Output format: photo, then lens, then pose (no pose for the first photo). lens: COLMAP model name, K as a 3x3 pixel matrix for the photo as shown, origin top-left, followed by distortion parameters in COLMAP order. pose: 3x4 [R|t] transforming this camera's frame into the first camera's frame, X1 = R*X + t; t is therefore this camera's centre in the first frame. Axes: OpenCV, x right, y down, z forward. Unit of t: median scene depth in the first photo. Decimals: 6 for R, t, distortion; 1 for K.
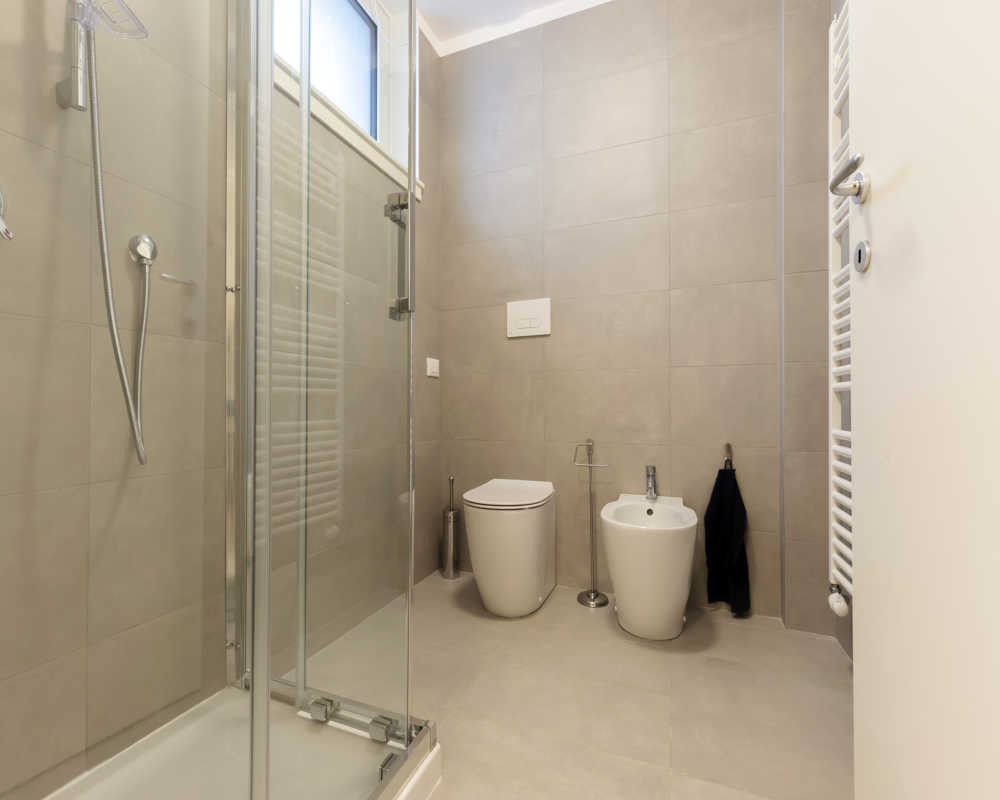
lens RADIAL K [[452.5, 0, 503.1], [0, 452.5, 399.6], [0, 0, 1]] dist [0.006314, -0.000069]
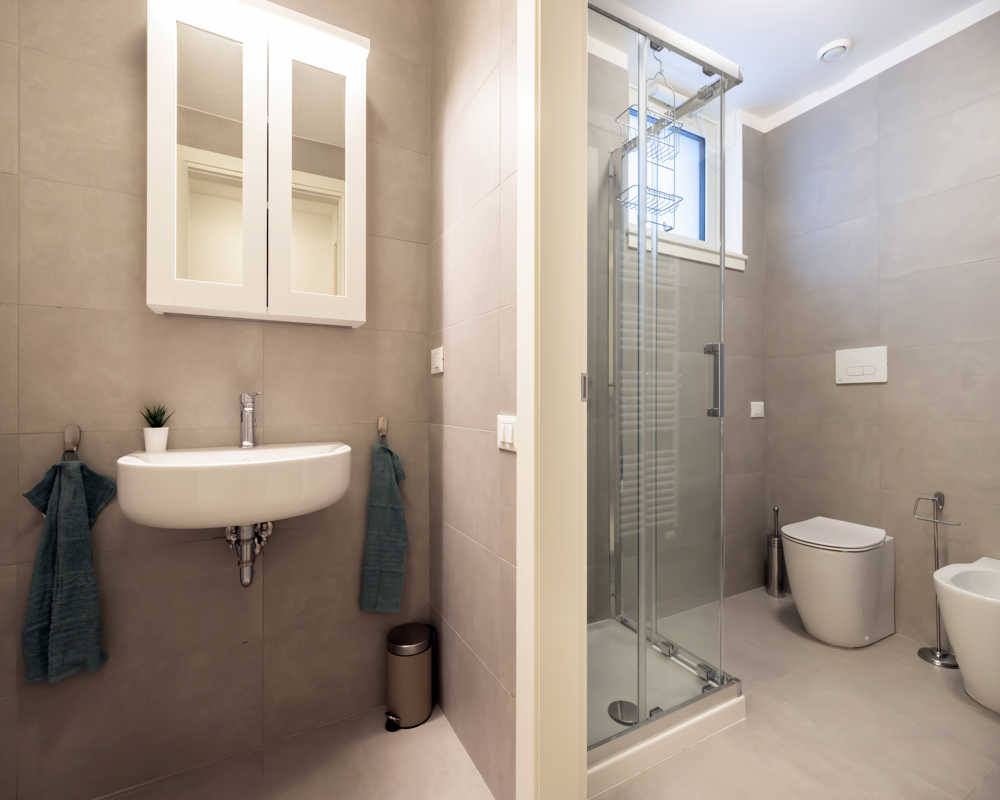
lens RADIAL K [[452.5, 0, 503.1], [0, 452.5, 399.6], [0, 0, 1]] dist [0.006314, -0.000069]
pose [[0.758707, -0.000620, -0.651432, 0.126495], [0.009797, 0.999897, 0.010459, -0.137362], [0.651359, -0.014317, 0.758635, -0.352886]]
